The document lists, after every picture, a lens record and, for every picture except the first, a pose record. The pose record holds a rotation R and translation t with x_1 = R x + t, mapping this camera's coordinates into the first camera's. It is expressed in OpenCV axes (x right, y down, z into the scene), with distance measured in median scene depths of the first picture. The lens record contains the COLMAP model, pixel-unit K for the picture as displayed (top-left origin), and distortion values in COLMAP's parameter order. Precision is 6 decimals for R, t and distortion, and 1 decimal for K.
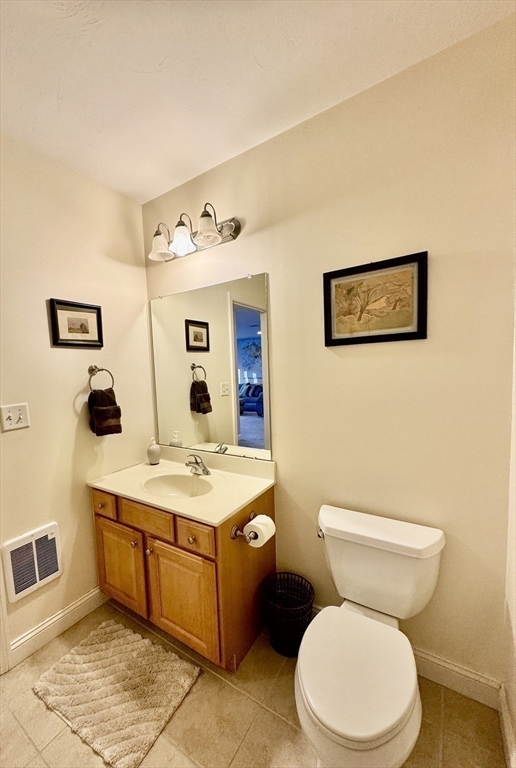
lens RADIAL K [[308.3, 0, 220.6], [0, 308.3, 398.3], [0, 0, 1]] dist [-0.007018, -0.000603]
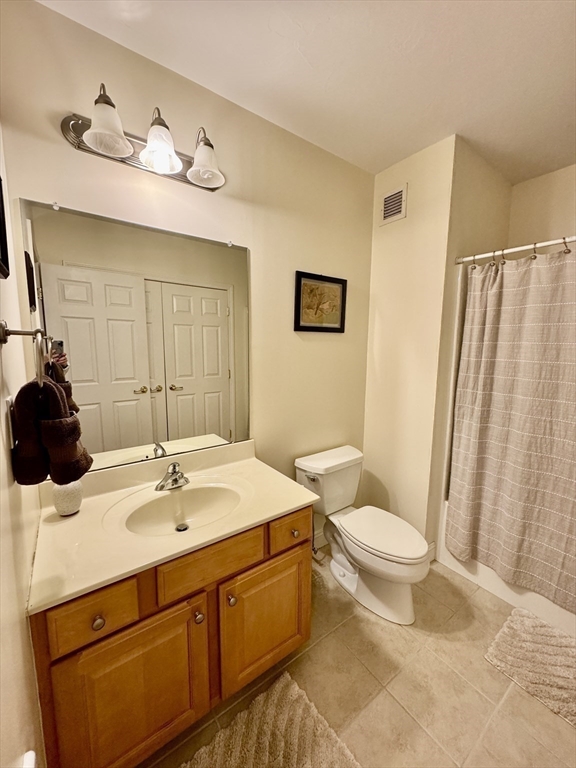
lens RADIAL K [[306.3, 0, 287.7], [0, 306.3, 382.5], [0, 0, 1]] dist [-0.000853, 0.000373]
pose [[0.315772, -0.080516, 0.945413, -0.898816], [0.062060, 0.996012, 0.064096, -0.046352], [-0.946803, 0.038432, 0.319510, 0.690124]]
